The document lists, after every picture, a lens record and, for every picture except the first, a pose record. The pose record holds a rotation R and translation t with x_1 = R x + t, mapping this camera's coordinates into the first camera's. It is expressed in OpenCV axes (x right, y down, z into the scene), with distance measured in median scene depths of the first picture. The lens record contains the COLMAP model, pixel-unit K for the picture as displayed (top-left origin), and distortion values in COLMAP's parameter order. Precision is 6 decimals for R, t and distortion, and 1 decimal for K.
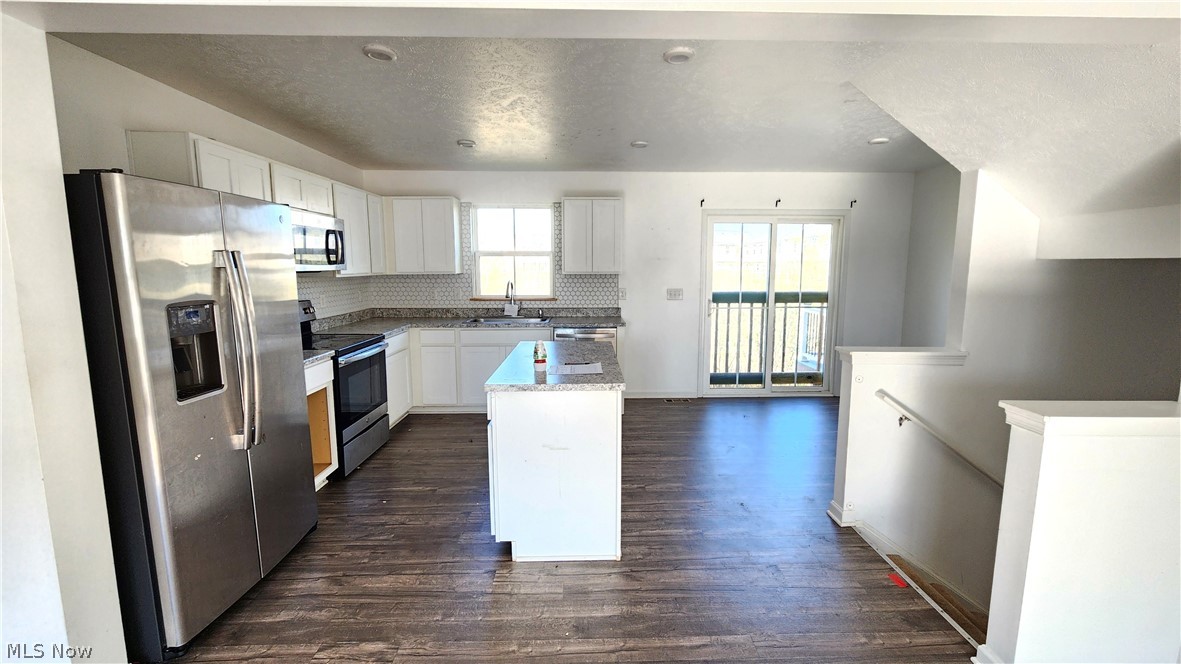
lens RADIAL K [[495.4, 0, 596.5], [0, 495.4, 329.9], [0, 0, 1]] dist [-0.001753, 0.000101]
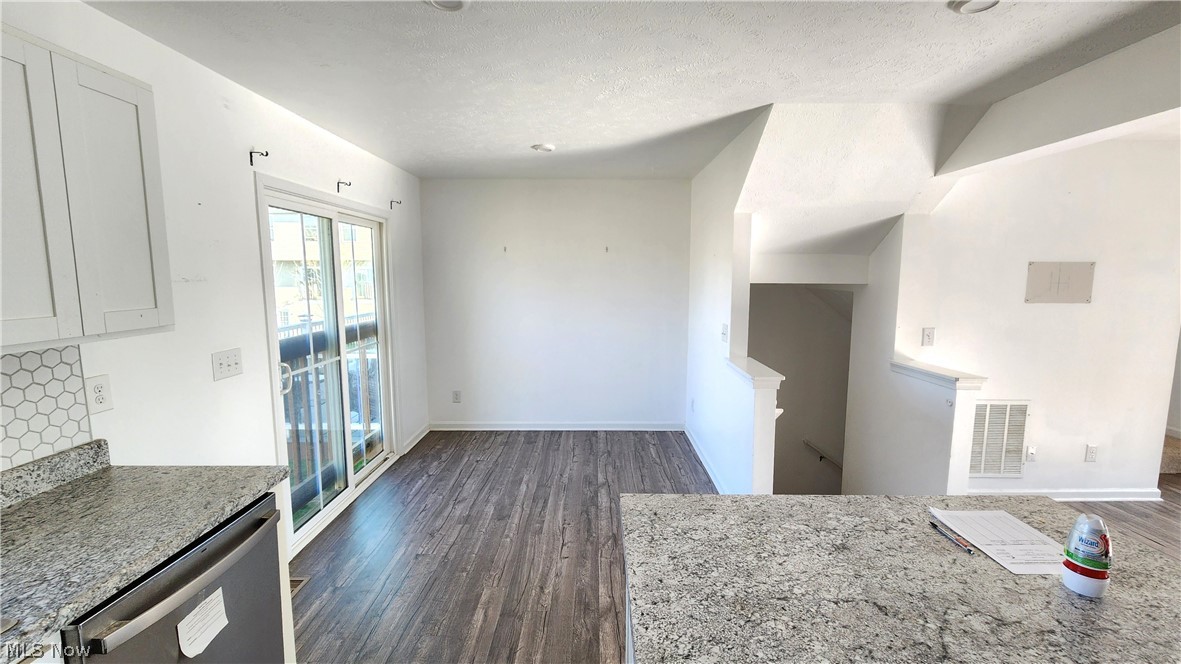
lens RADIAL K [[495.4, 0, 587.1], [0, 495.4, 331.6], [0, 0, 1]] dist [-0.001753, 0.000101]
pose [[0.042030, -0.113386, 0.992662, -0.232598], [0.126125, 0.986194, 0.107307, -0.104395], [-0.991124, 0.120689, 0.055750, 0.674389]]
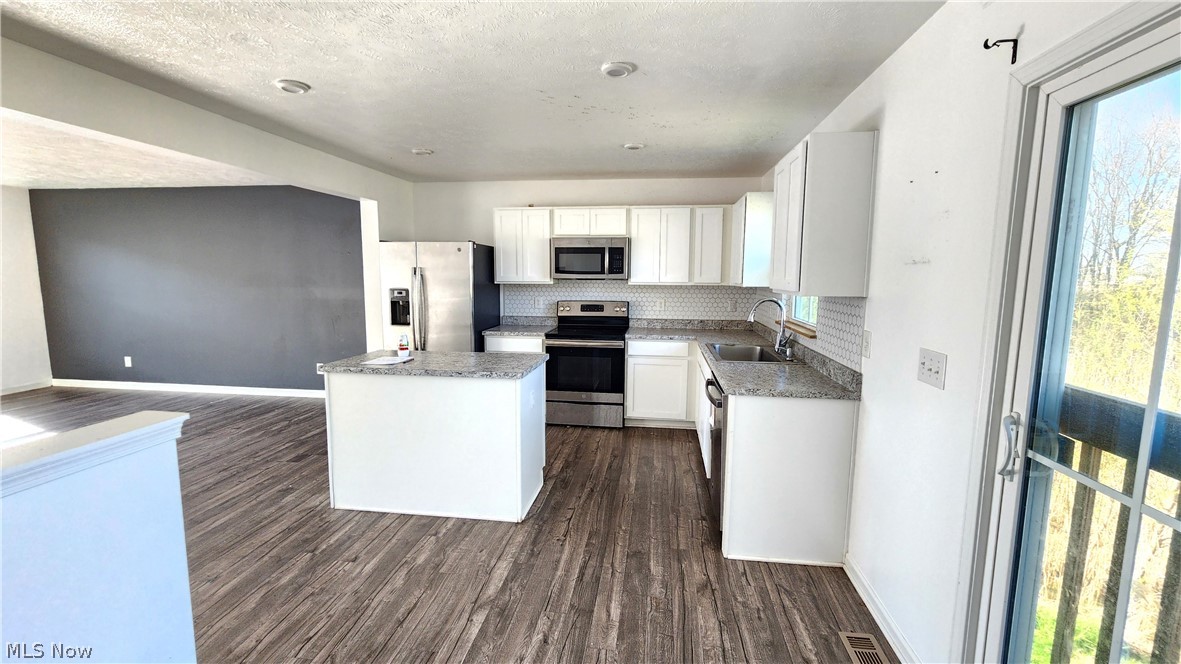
lens RADIAL K [[495.4, 0, 584.4], [0, 495.4, 333.2], [0, 0, 1]] dist [-0.001753, 0.000101]
pose [[-0.176687, 0.126997, -0.976040, 1.286959], [-0.130382, 0.979882, 0.151099, -0.122274], [0.975593, 0.153955, -0.156575, 0.970711]]
